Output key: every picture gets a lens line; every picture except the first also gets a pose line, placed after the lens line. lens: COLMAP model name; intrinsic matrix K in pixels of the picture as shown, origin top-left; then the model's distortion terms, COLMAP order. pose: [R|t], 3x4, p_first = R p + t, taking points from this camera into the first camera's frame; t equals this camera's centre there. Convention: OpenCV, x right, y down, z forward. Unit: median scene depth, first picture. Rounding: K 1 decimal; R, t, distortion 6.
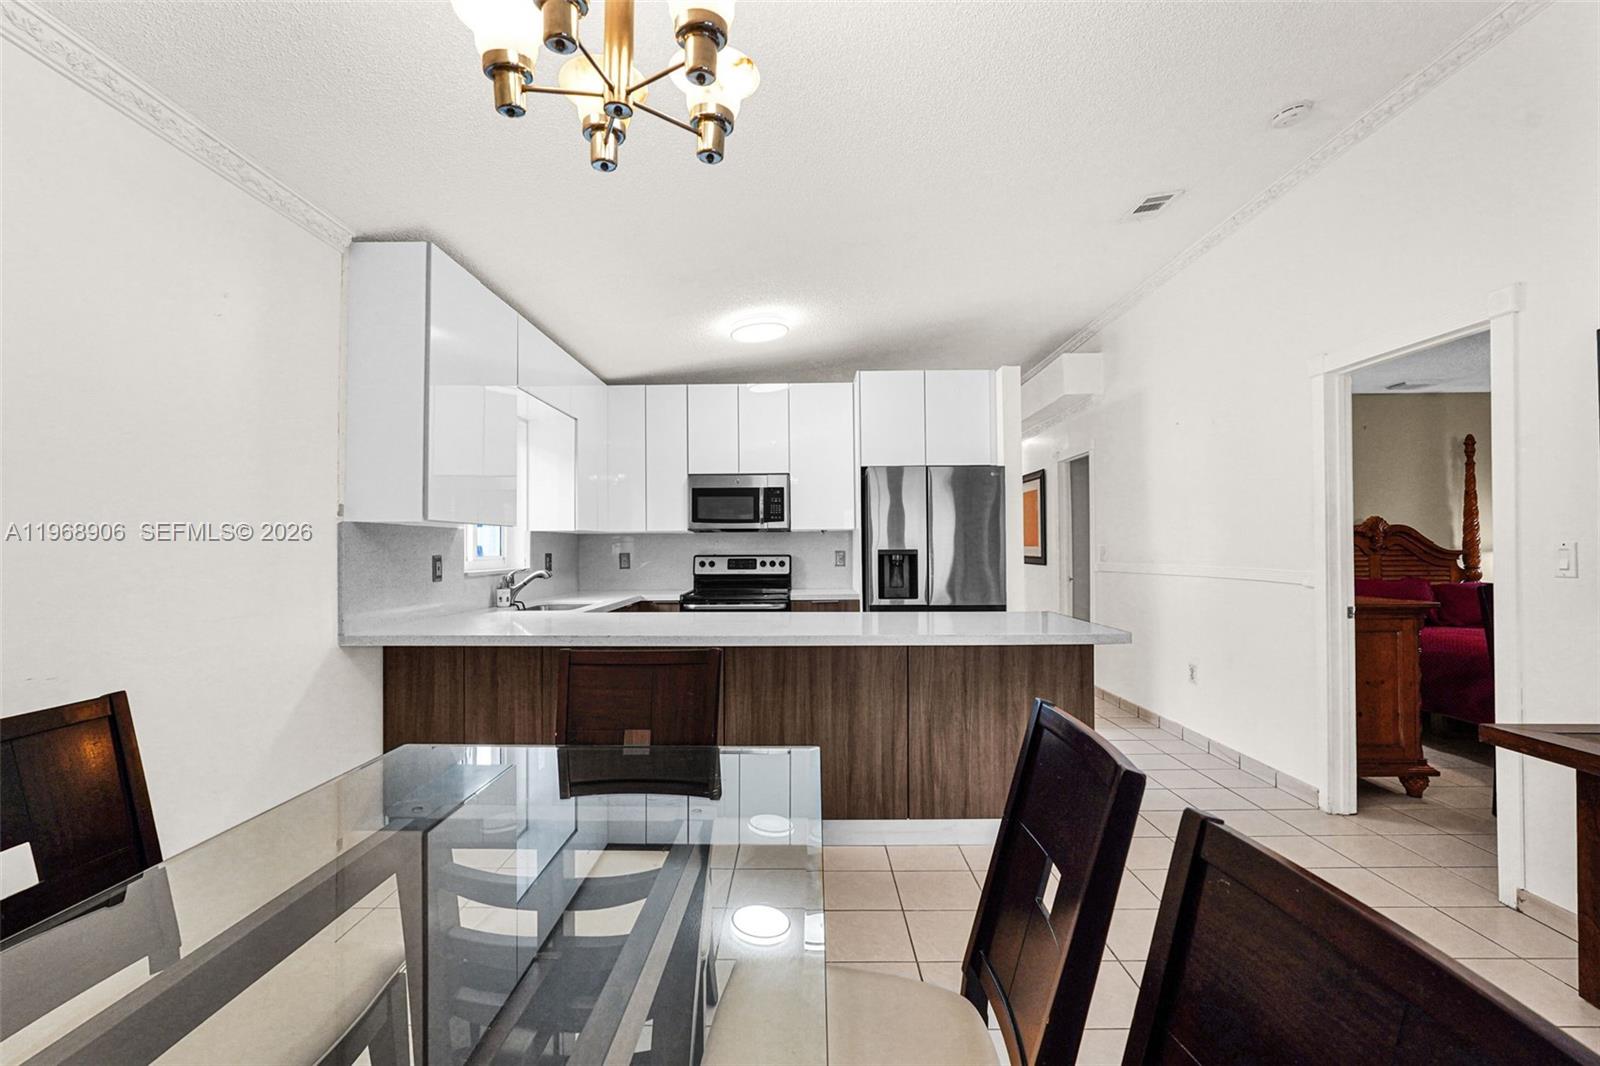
lens RADIAL K [[722.7, 0, 800.0], [0, 722.7, 533.0], [0, 0, 1]] dist [-0.008849, 0.001955]
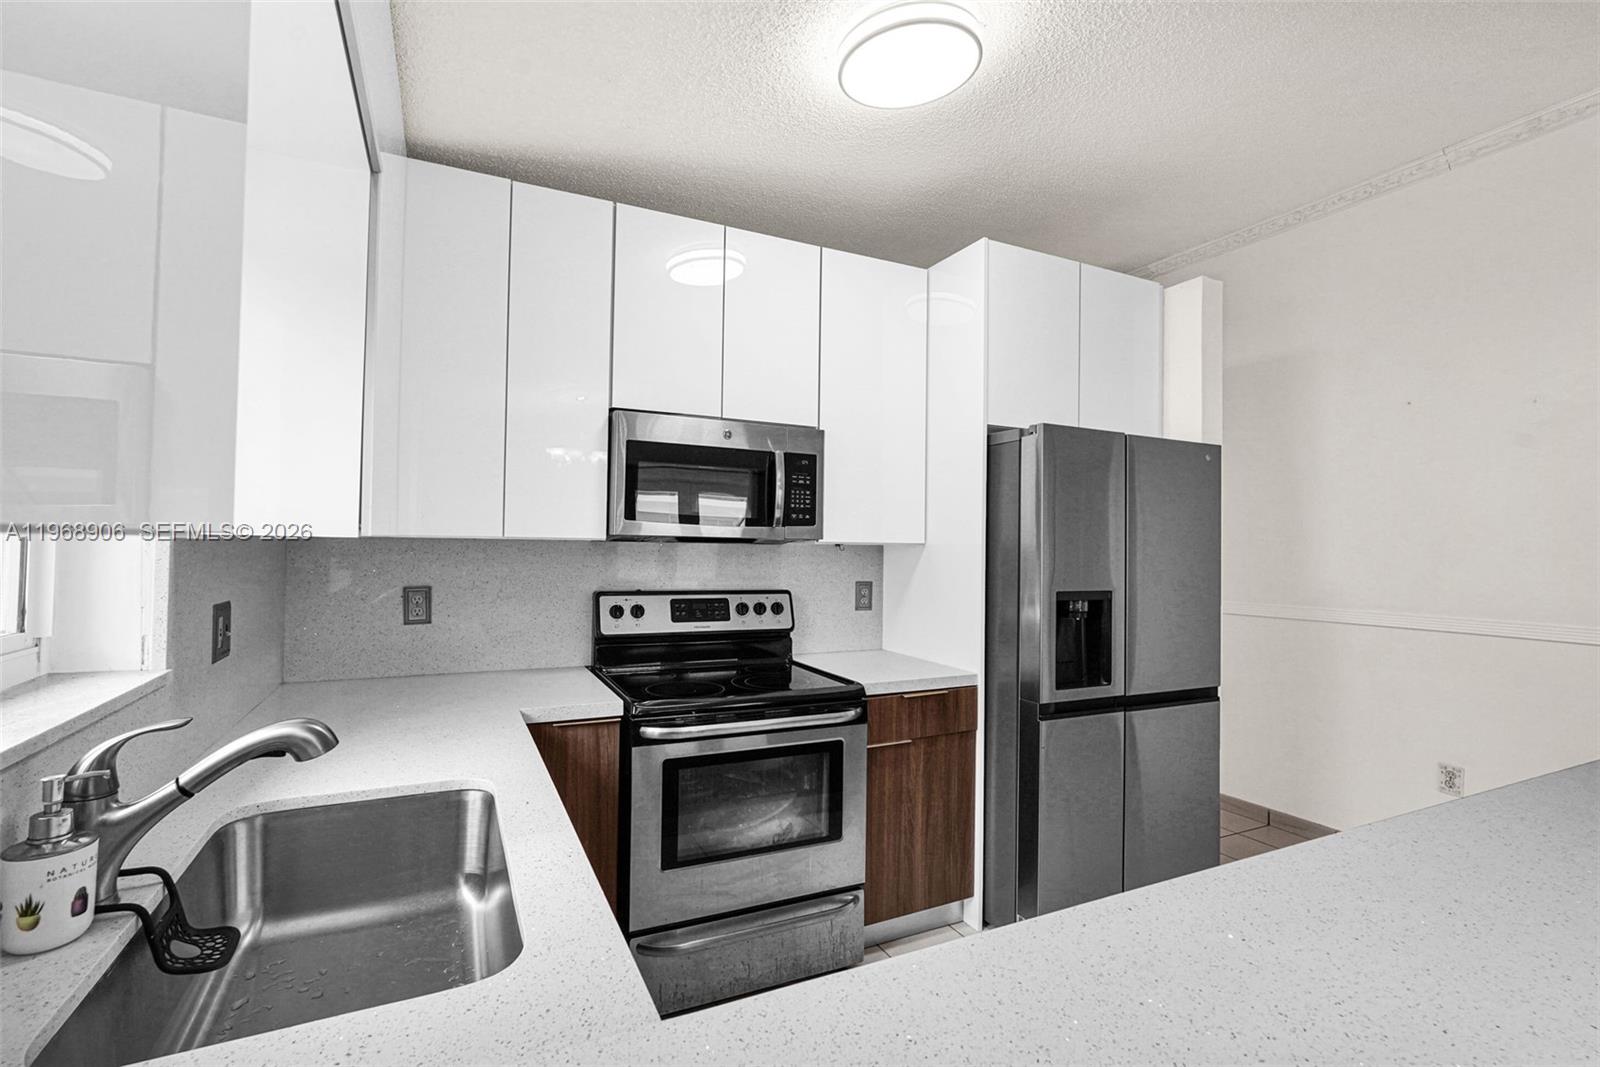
lens RADIAL K [[722.7, 0, 800.0], [0, 722.7, 533.5], [0, 0, 1]] dist [-0.008849, 0.001955]
pose [[0.897966, 0.030196, 0.439028, -0.244167], [-0.031783, 0.999488, -0.003738, -0.008420], [-0.438916, -0.010597, 0.898466, 0.568986]]
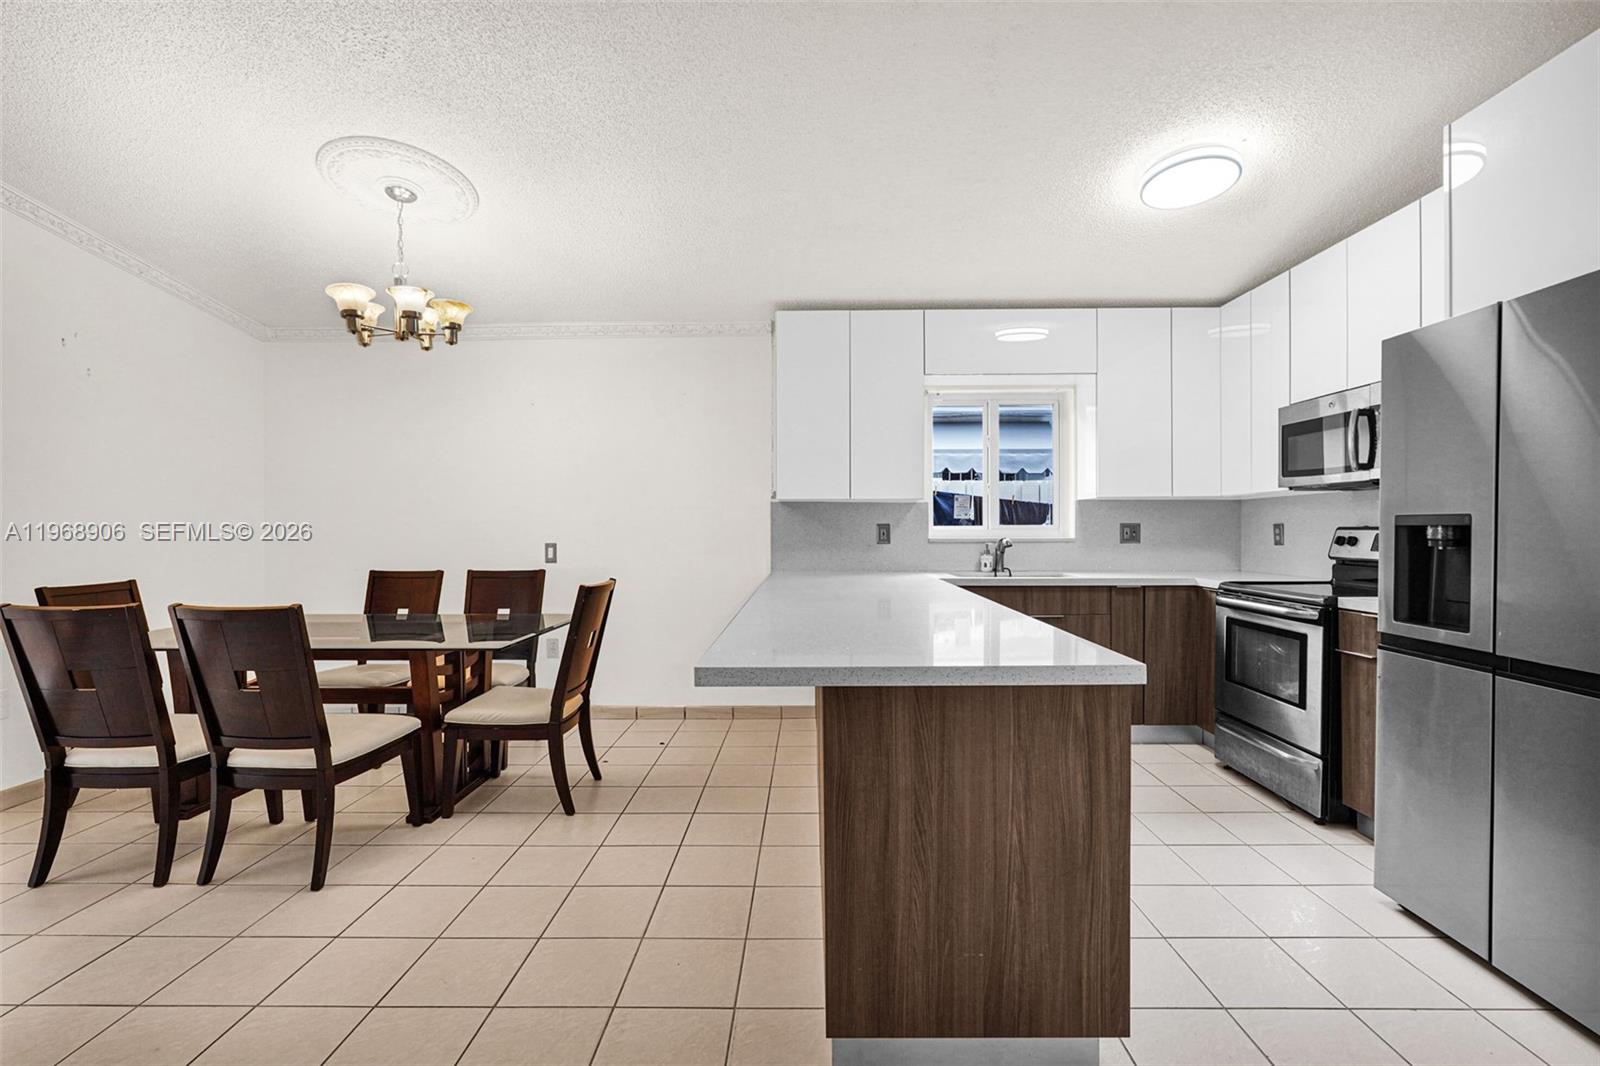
lens RADIAL K [[712.9, 0, 800.0], [0, 712.9, 533.0], [0, 0, 1]] dist [-0.015570, -0.000163]
pose [[-0.019152, 0.013941, -0.999719, 0.514869], [0.023874, 0.999624, 0.013482, 0.017344], [0.999532, -0.023609, -0.019478, 0.567016]]
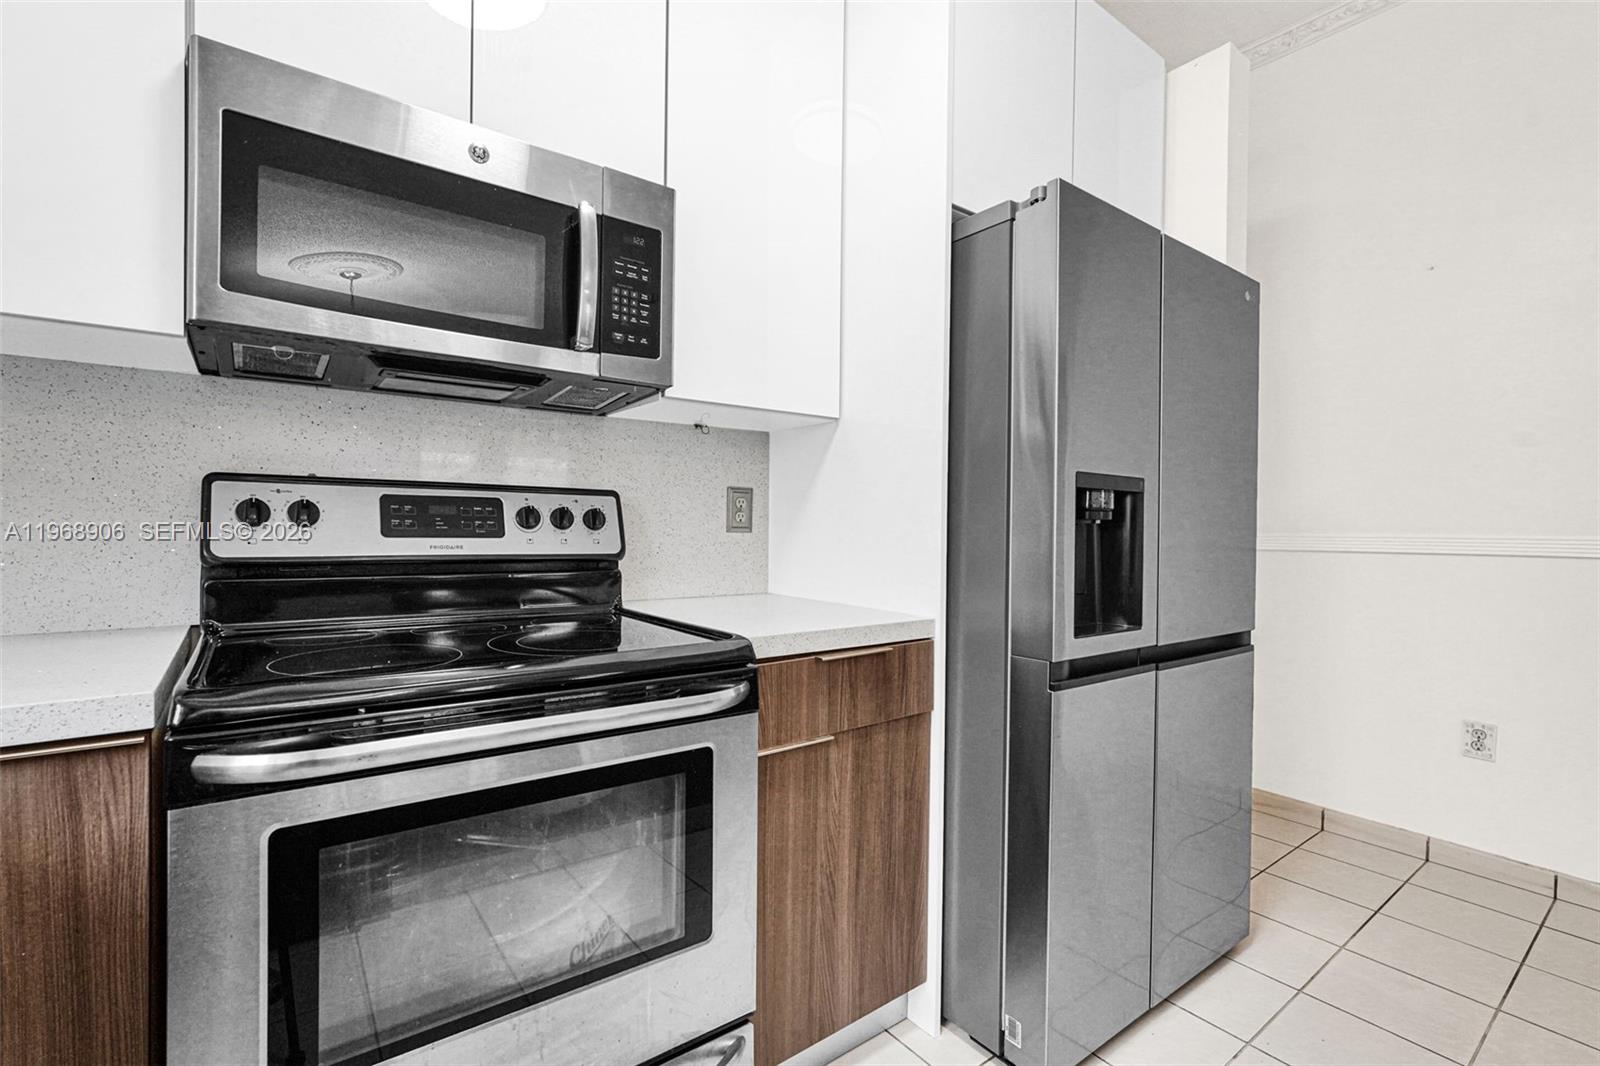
lens RADIAL K [[722.7, 0, 800.0], [0, 722.7, 533.0], [0, 0, 1]] dist [-0.008849, 0.001955]
pose [[0.795400, 0.011957, 0.605967, -0.142071], [-0.031448, 0.999273, 0.021561, 0.041141], [-0.605269, -0.036206, 0.795198, 0.753228]]
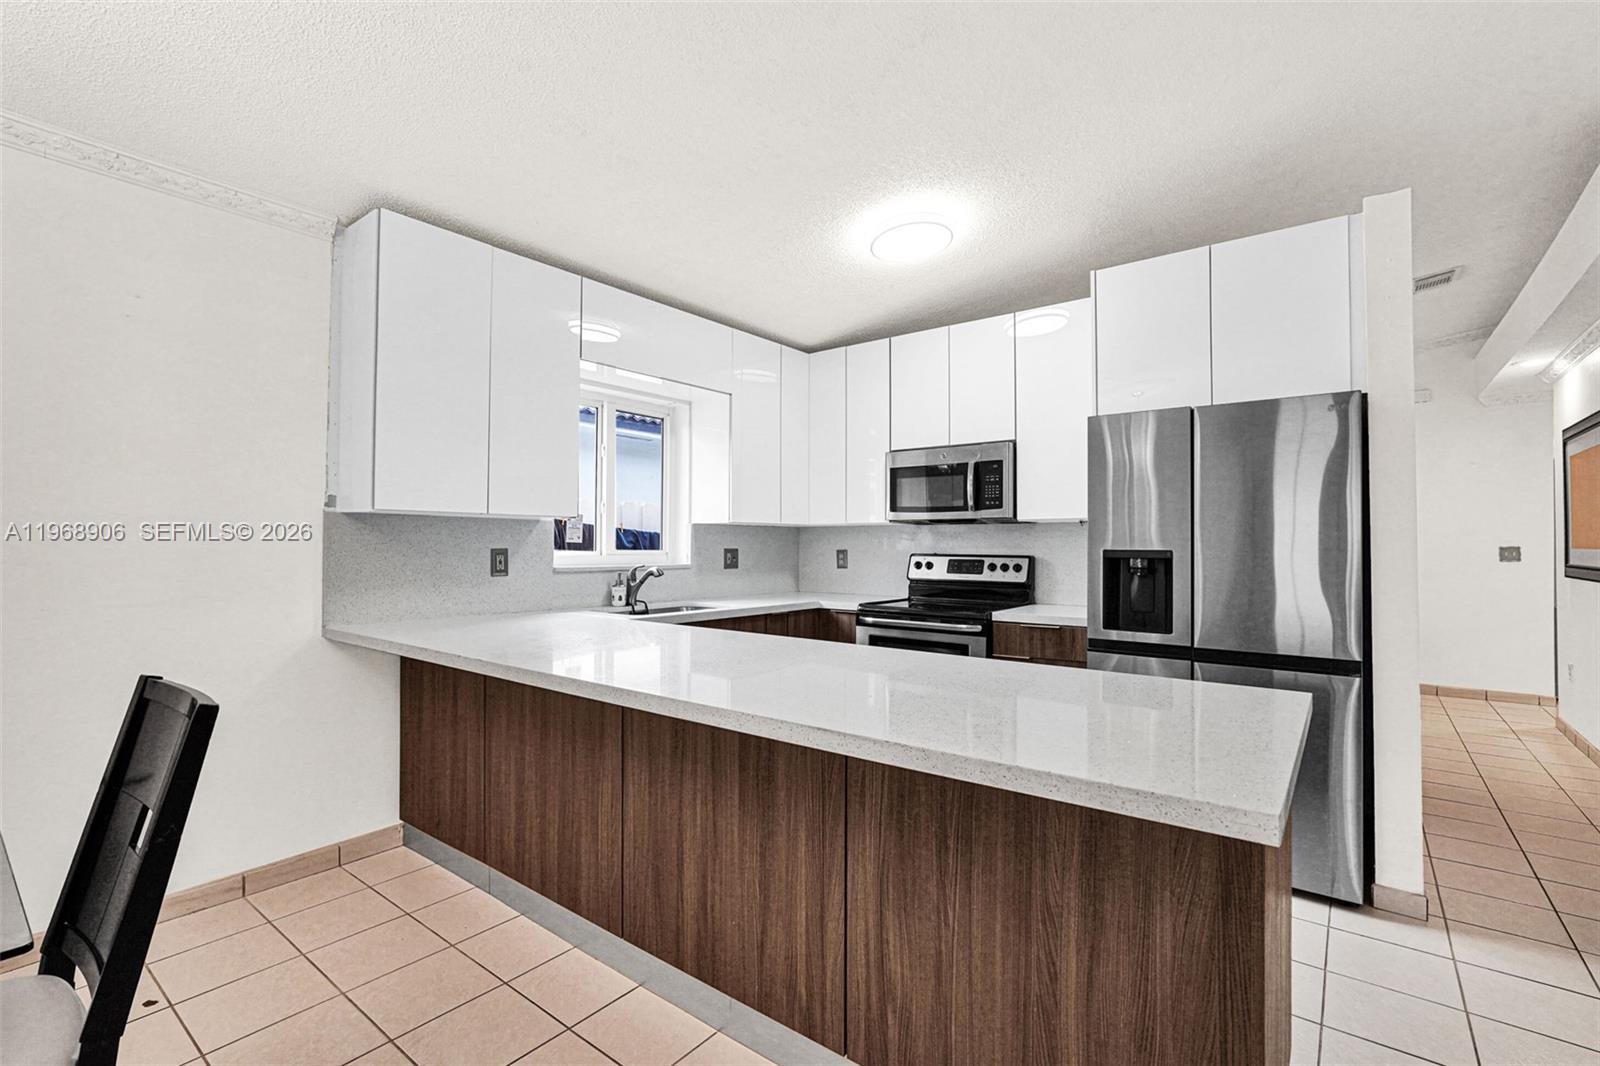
lens RADIAL K [[722.7, 0, 800.0], [0, 722.7, 533.0], [0, 0, 1]] dist [-0.008849, 0.001955]
pose [[0.792191, 0.000597, -0.610273, 0.252334], [0.001535, 0.999994, 0.002972, 0.005883], [0.610271, -0.003291, 0.792186, 0.318322]]
